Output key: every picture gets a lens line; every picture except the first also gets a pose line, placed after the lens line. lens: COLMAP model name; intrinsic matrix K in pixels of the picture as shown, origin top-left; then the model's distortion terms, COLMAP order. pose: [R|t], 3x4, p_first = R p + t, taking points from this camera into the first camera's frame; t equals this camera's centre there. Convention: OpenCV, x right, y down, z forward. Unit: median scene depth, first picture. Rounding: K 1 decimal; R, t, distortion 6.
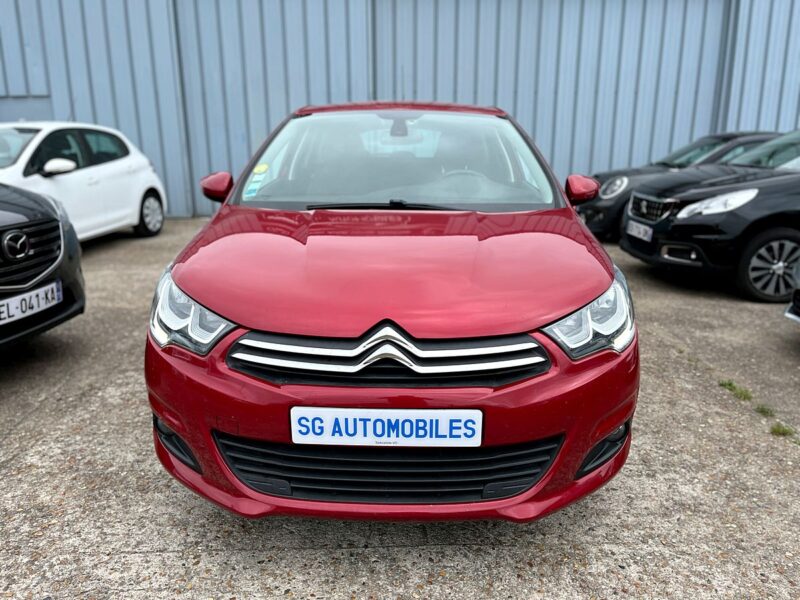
lens RADIAL K [[610.0, 0, 401.2], [0, 610.0, 299.4], [0, 0, 1]] dist [0.047291, -0.065544]
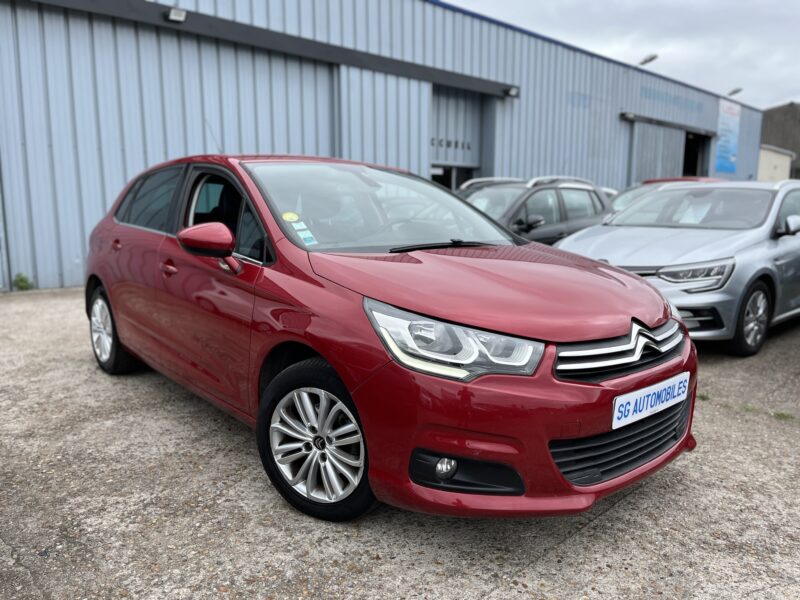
lens RADIAL K [[610.0, 0, 402.6], [0, 610.0, 301.6], [0, 0, 1]] dist [0.047291, -0.065544]
pose [[0.744076, -0.107729, 0.659352, -1.251564], [0.173493, 0.984214, -0.034980, -0.039217], [-0.645175, 0.140421, 0.751020, 0.339339]]
